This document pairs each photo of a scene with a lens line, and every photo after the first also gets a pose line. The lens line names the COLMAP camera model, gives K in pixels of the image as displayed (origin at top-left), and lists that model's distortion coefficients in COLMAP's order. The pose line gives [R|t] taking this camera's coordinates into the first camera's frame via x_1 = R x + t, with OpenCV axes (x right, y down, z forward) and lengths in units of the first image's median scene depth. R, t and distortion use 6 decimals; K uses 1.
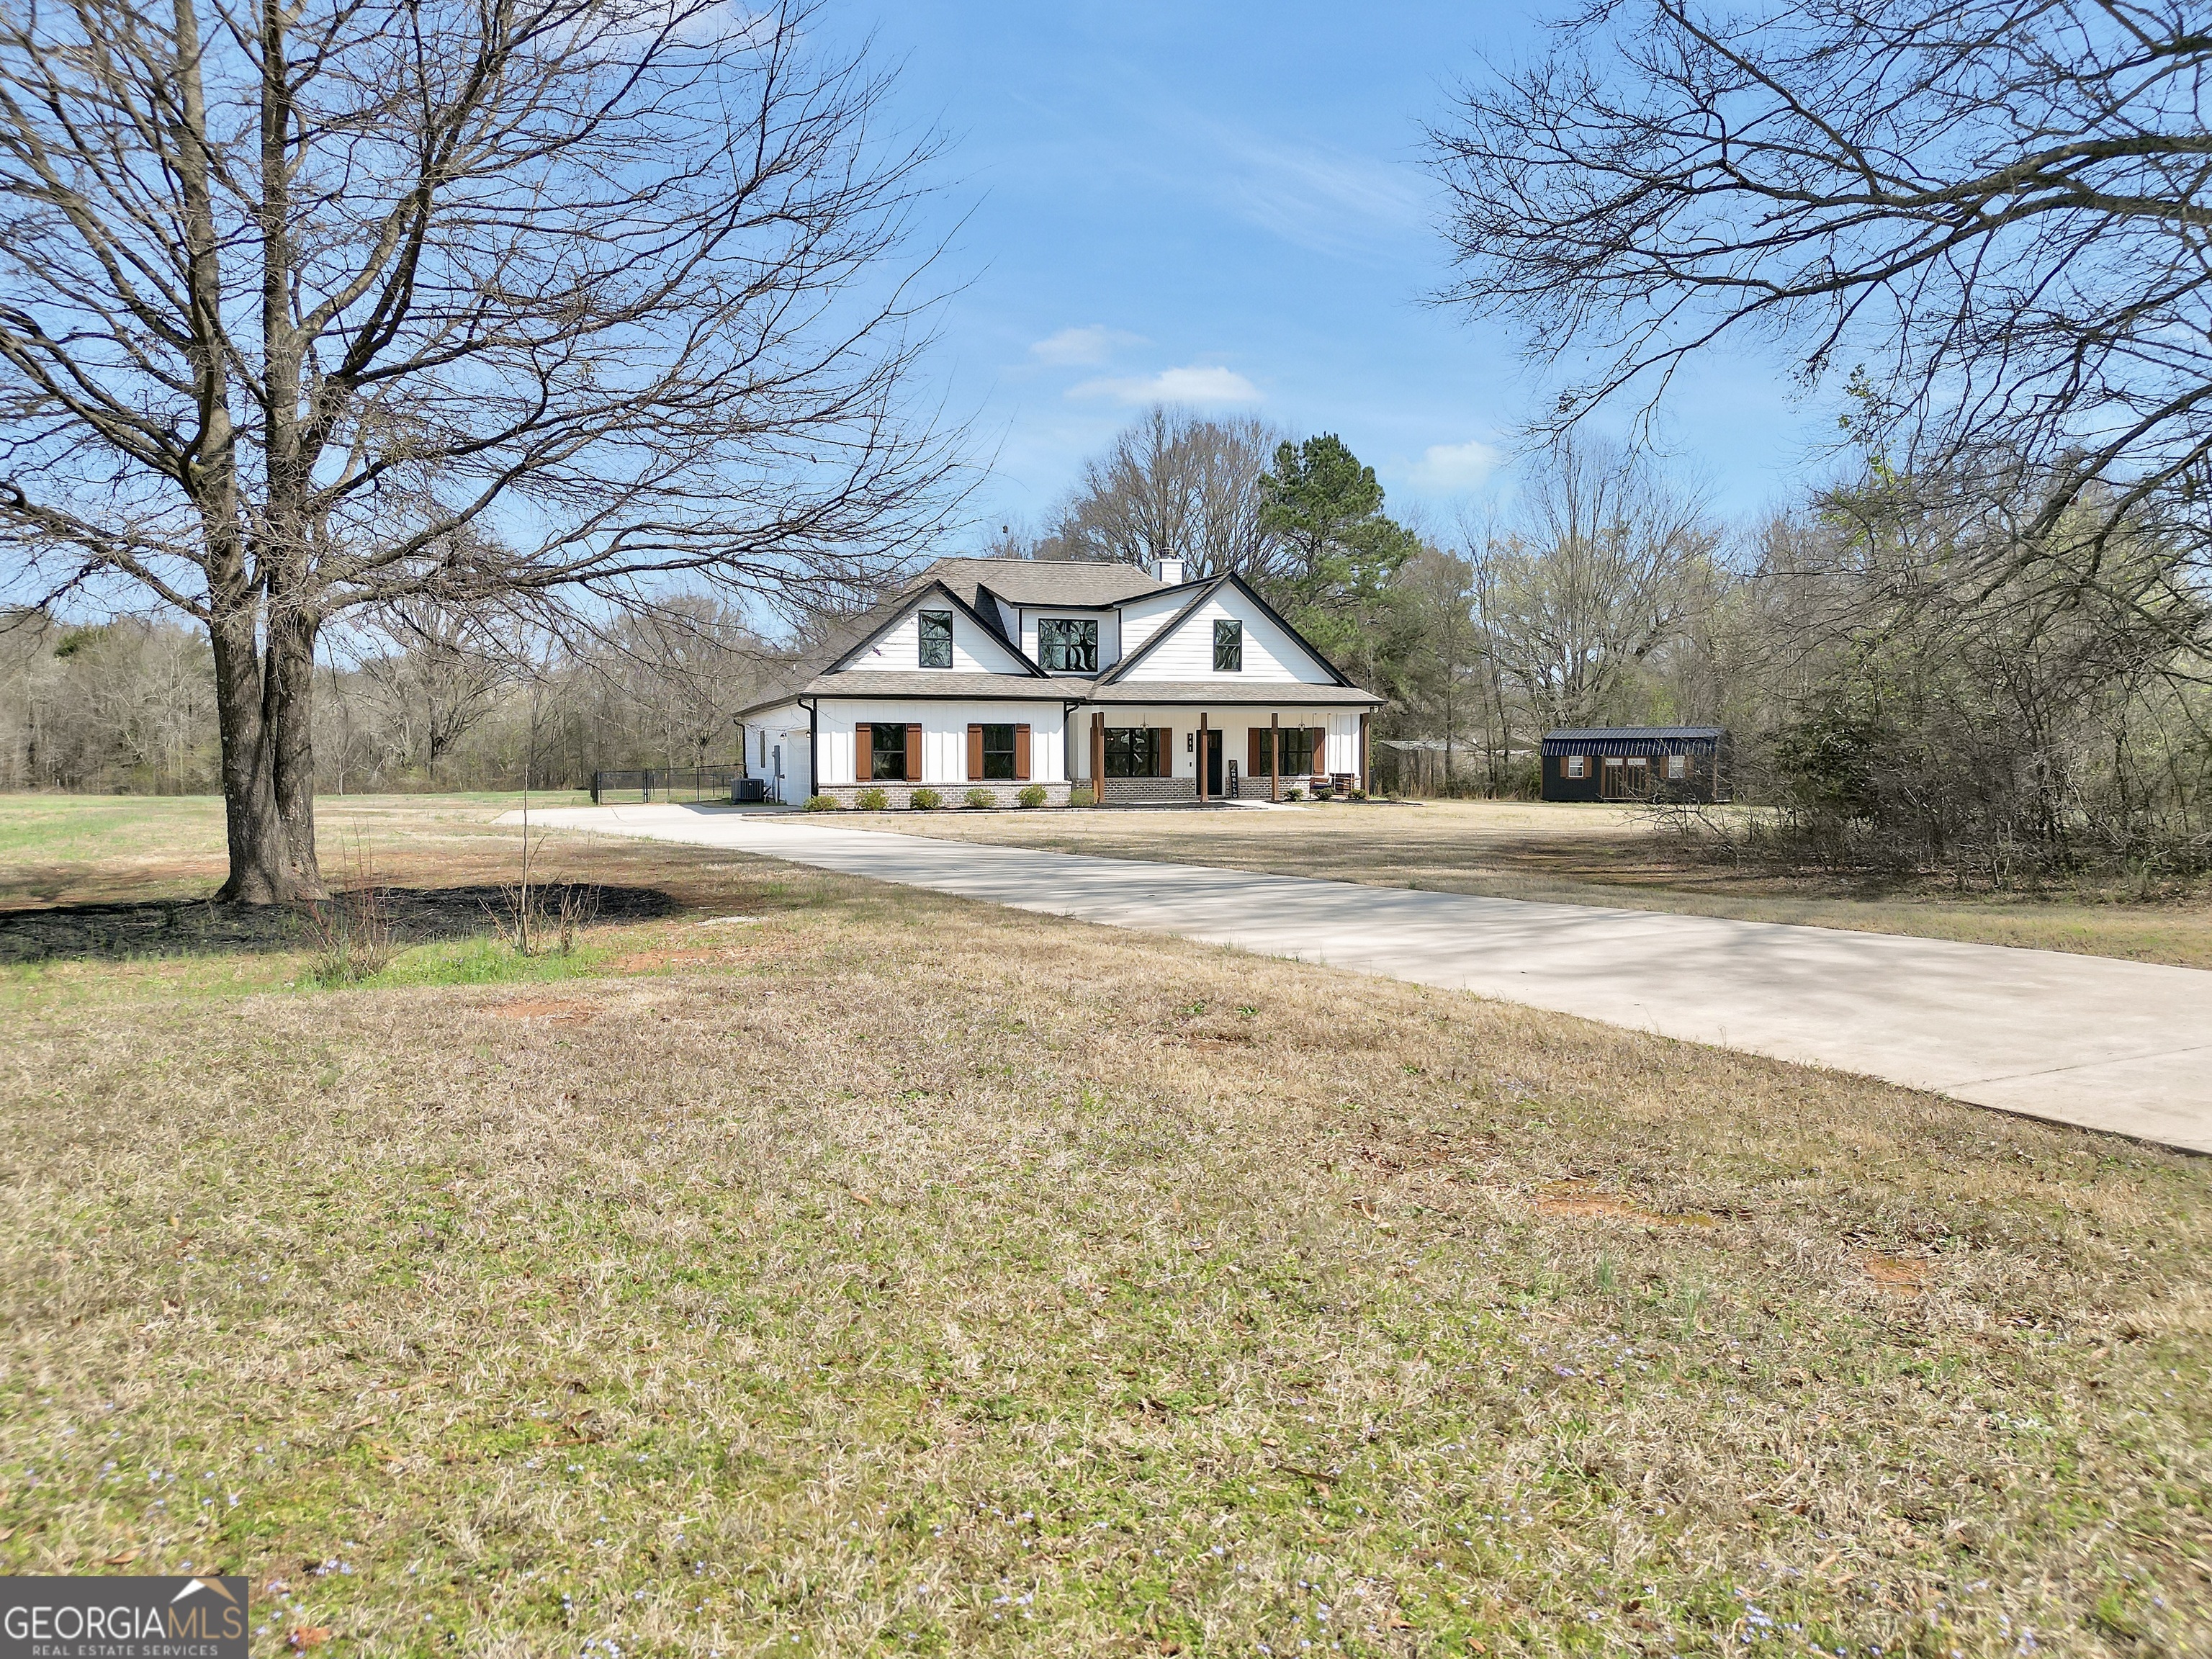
lens RADIAL K [[1539.6, 0, 1098.9], [0, 1539.6, 807.1], [0, 0, 1]] dist [0.088946, -0.093277]
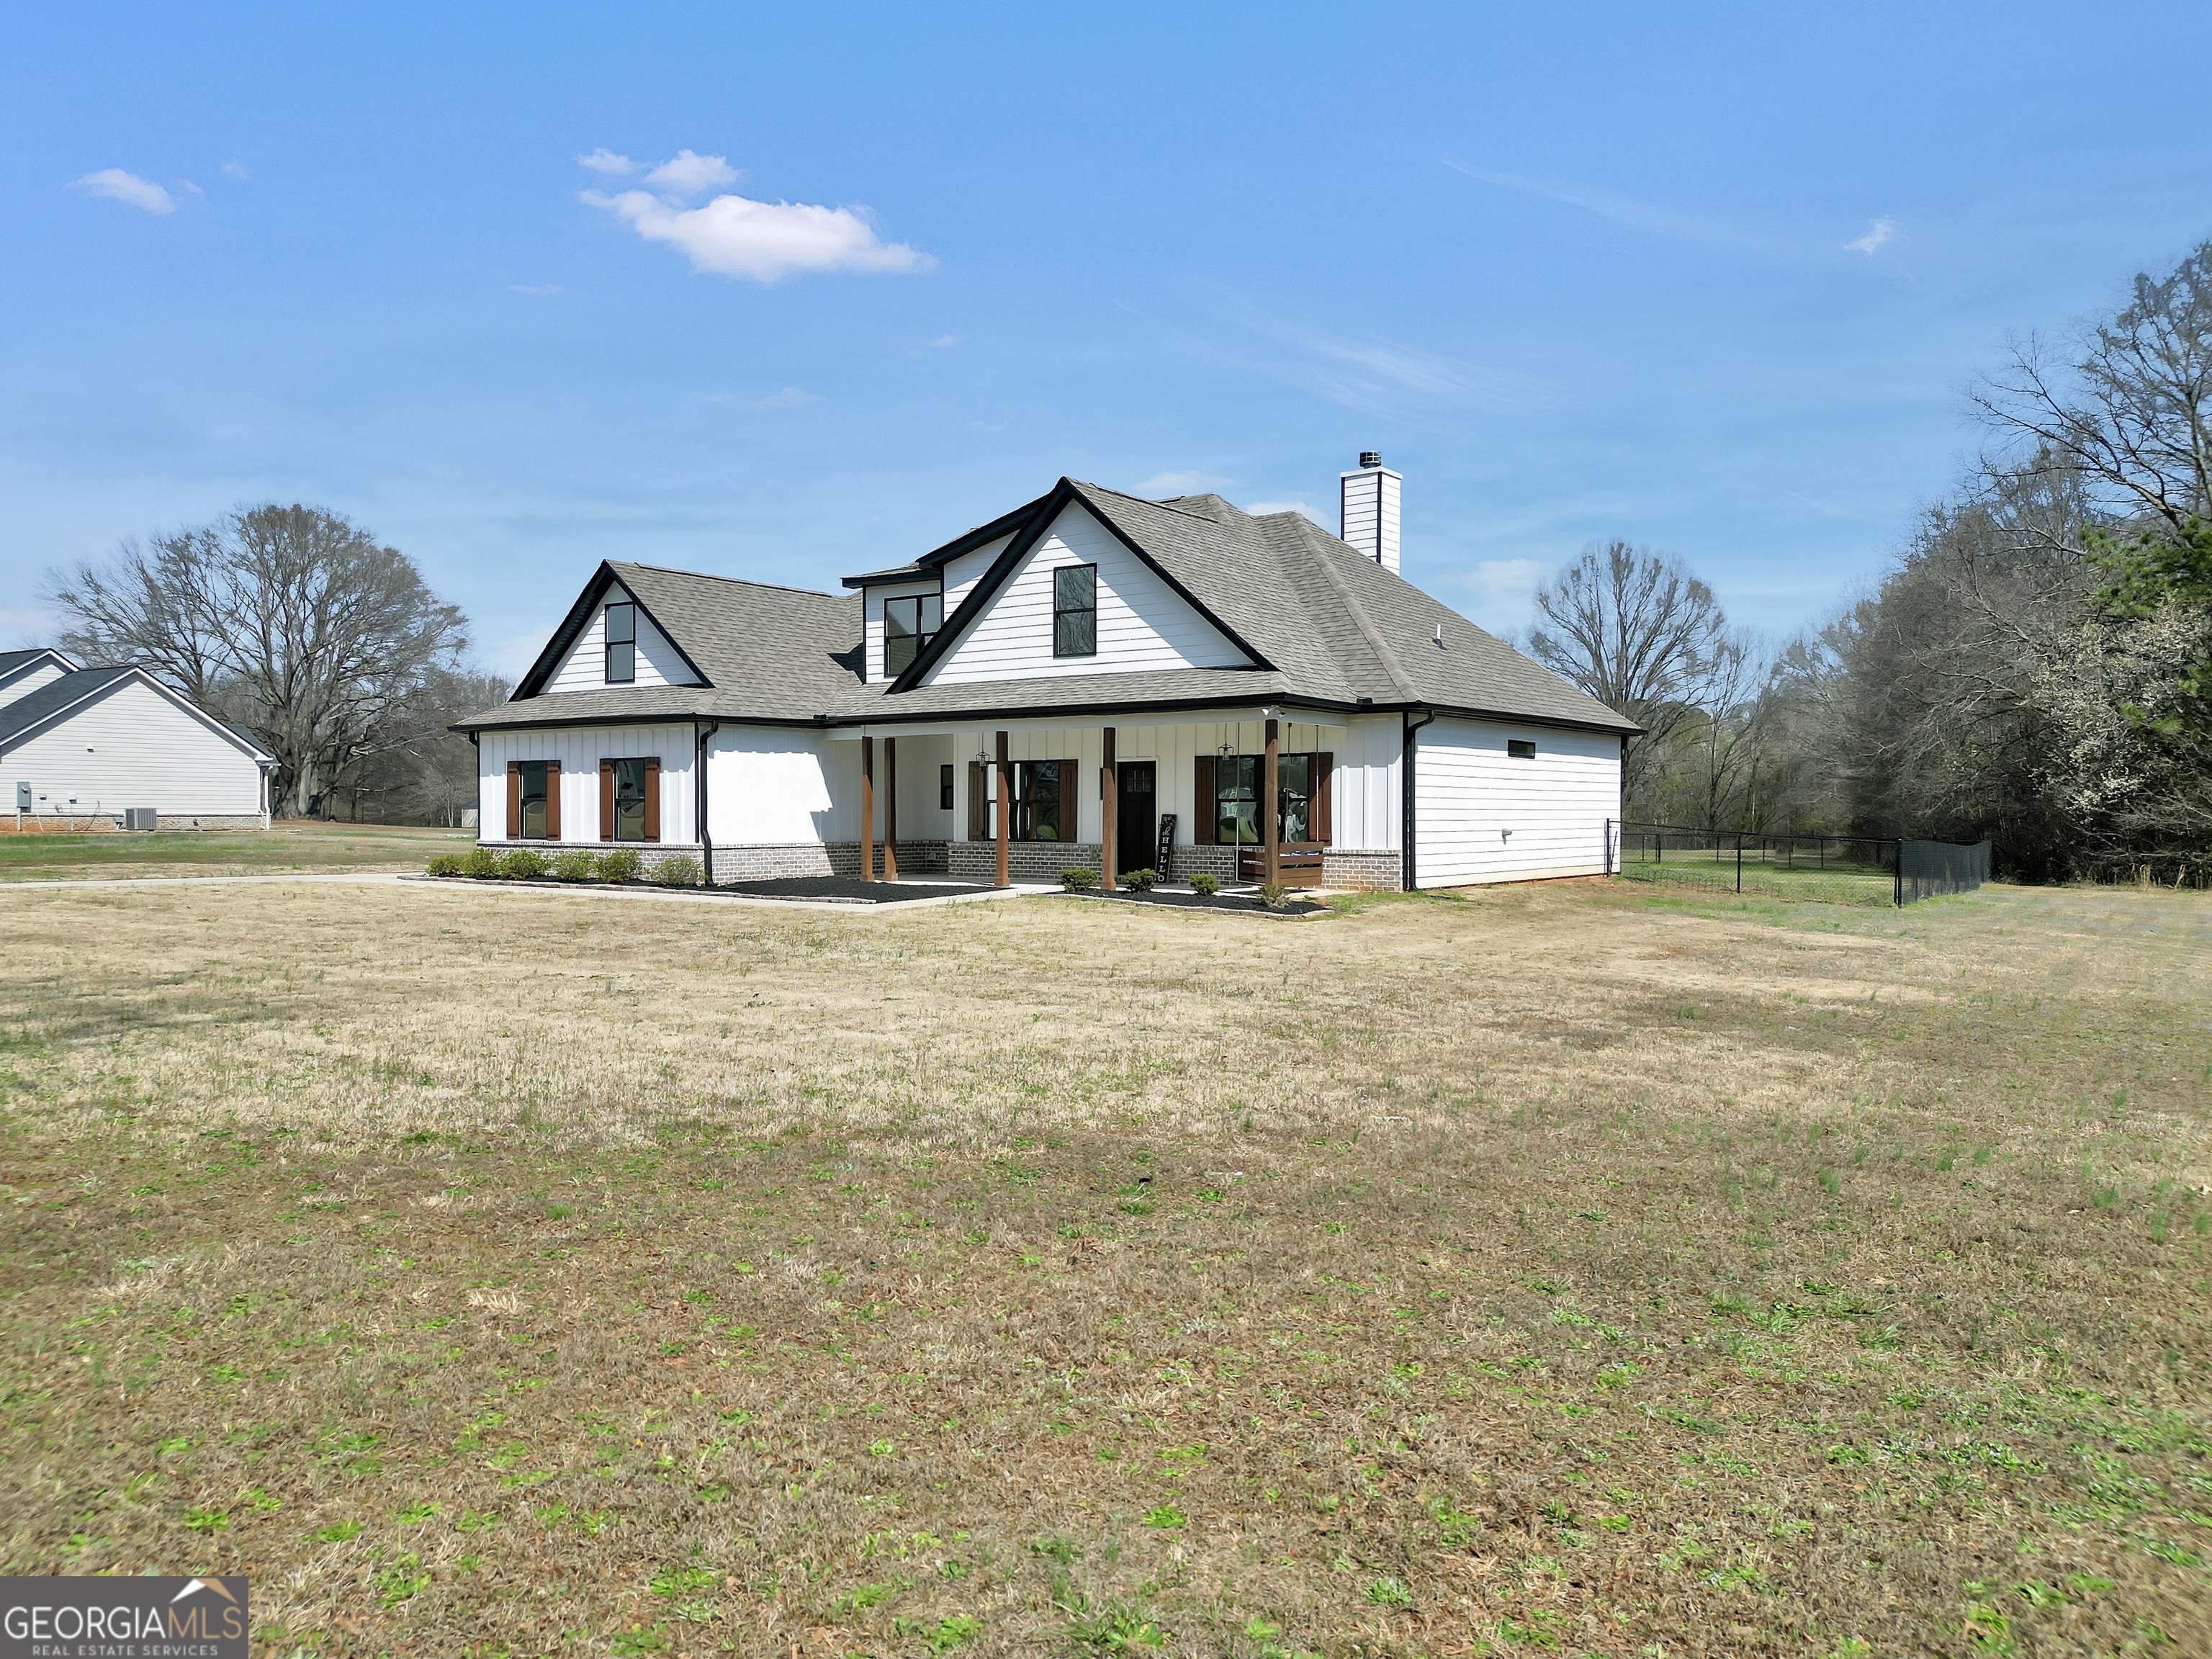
lens RADIAL K [[1539.6, 0, 1098.9], [0, 1539.6, 807.1], [0, 0, 1]] dist [0.088946, -0.093277]
pose [[0.573405, 0.005786, -0.819252, 0.538257], [-0.029693, 0.999465, -0.013724, -0.025124], [0.818734, 0.032196, 0.573270, 0.671514]]
